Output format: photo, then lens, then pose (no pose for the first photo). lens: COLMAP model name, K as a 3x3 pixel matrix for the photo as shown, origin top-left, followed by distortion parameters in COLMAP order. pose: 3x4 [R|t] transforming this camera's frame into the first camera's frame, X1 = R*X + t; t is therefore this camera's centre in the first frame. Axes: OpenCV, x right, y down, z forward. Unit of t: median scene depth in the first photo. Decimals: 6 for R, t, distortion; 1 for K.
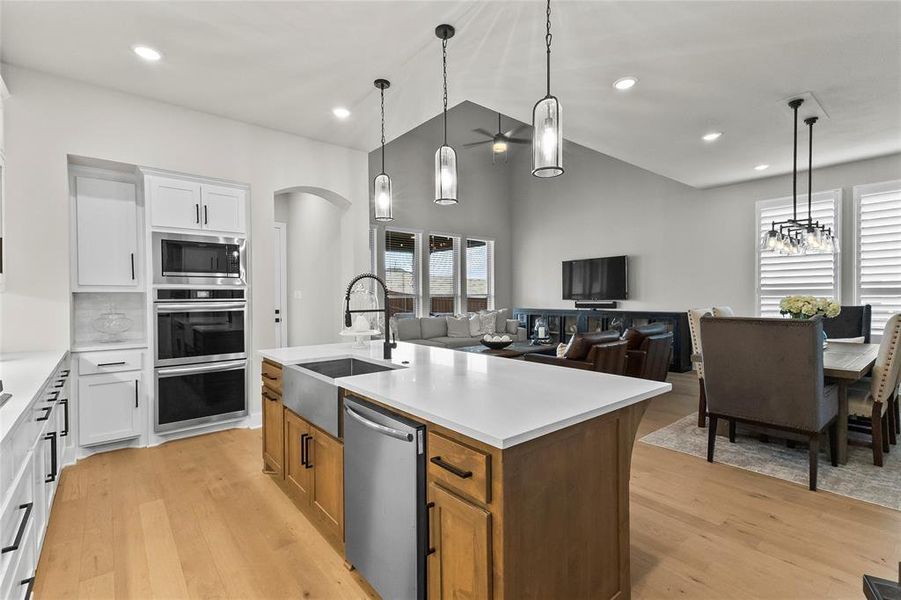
lens RADIAL K [[417.6, 0, 452.1], [0, 417.6, 301.5], [0, 0, 1]] dist [0.026001, -0.000590]
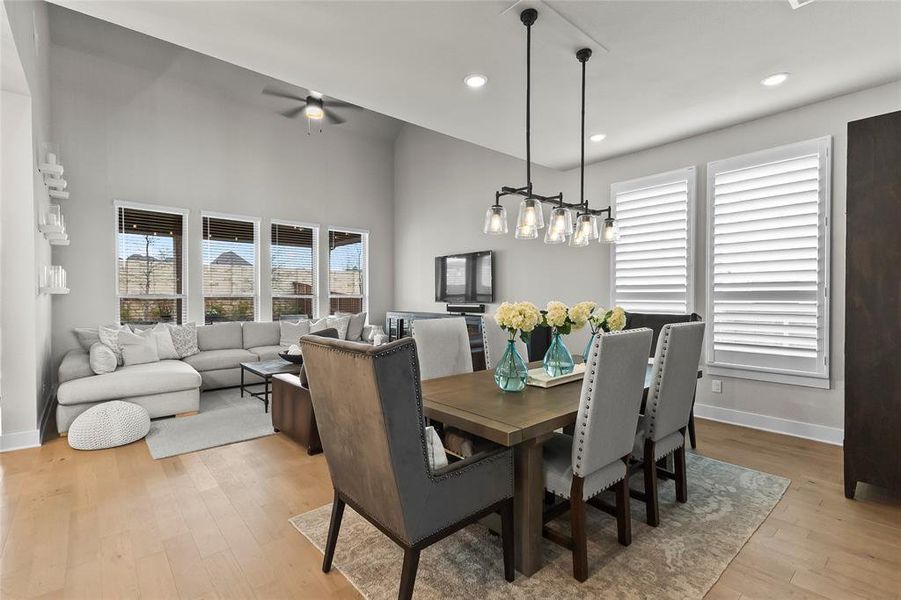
lens RADIAL K [[417.6, 0, 445.9], [0, 417.6, 301.1], [0, 0, 1]] dist [0.026001, -0.000590]
pose [[0.999962, 0.006076, 0.006173, 0.332733], [-0.006077, 0.999981, 0.000260, -0.007427], [-0.006171, -0.000297, 0.999981, 0.162717]]
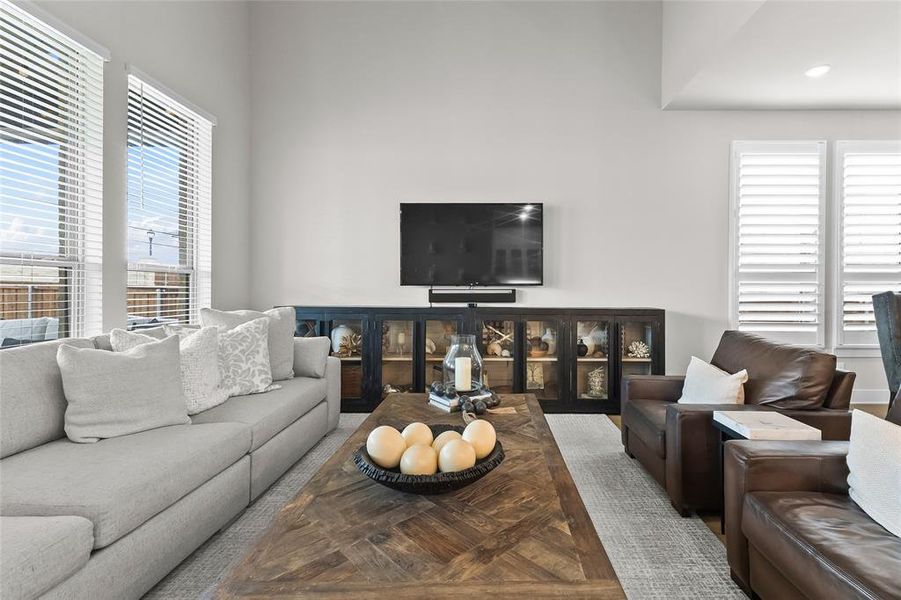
lens RADIAL K [[417.6, 0, 452.6], [0, 417.6, 283.1], [0, 0, 1]] dist [0.026001, -0.000590]
pose [[0.627815, 0.019328, 0.778123, -0.071335], [0.001295, 0.999664, -0.025876, 0.006401], [-0.778362, 0.017253, 0.627579, 0.779592]]
